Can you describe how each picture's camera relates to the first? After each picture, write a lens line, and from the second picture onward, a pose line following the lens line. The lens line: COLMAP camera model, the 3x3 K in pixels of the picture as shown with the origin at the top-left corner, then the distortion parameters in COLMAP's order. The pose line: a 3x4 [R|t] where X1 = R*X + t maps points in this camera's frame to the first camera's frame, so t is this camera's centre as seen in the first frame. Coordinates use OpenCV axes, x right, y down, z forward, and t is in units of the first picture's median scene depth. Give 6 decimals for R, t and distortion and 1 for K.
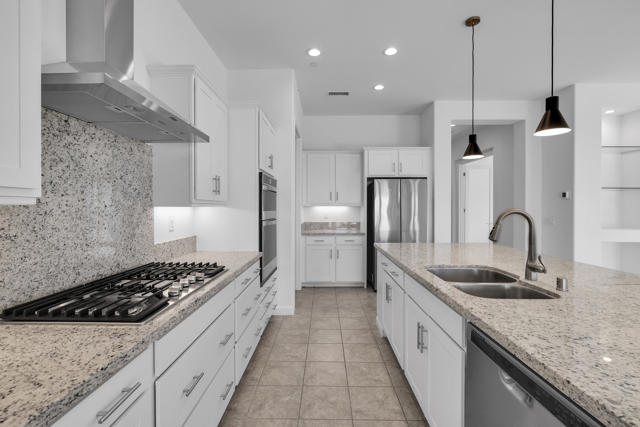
lens RADIAL K [[284.6, 0, 318.5], [0, 284.6, 208.9], [0, 0, 1]] dist [-0.005790, -0.000073]
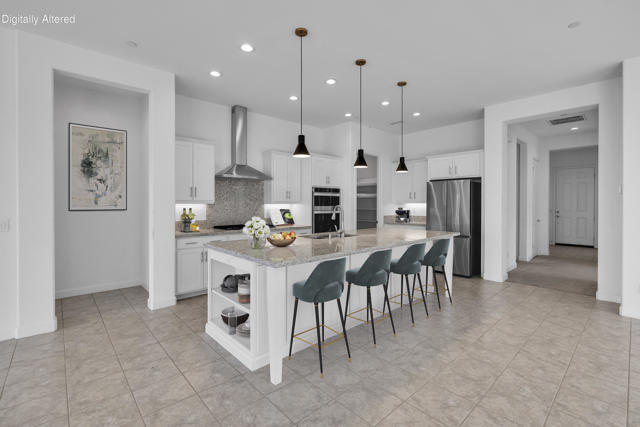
lens RADIAL K [[284.6, 0, 321.0], [0, 284.6, 209.5], [0, 0, 1]] dist [-0.005790, -0.000073]
pose [[0.699716, 0.008997, -0.714365, 0.732193], [-0.004176, 0.999955, 0.008504, 0.009415], [0.714409, -0.002967, 0.699722, -0.220832]]
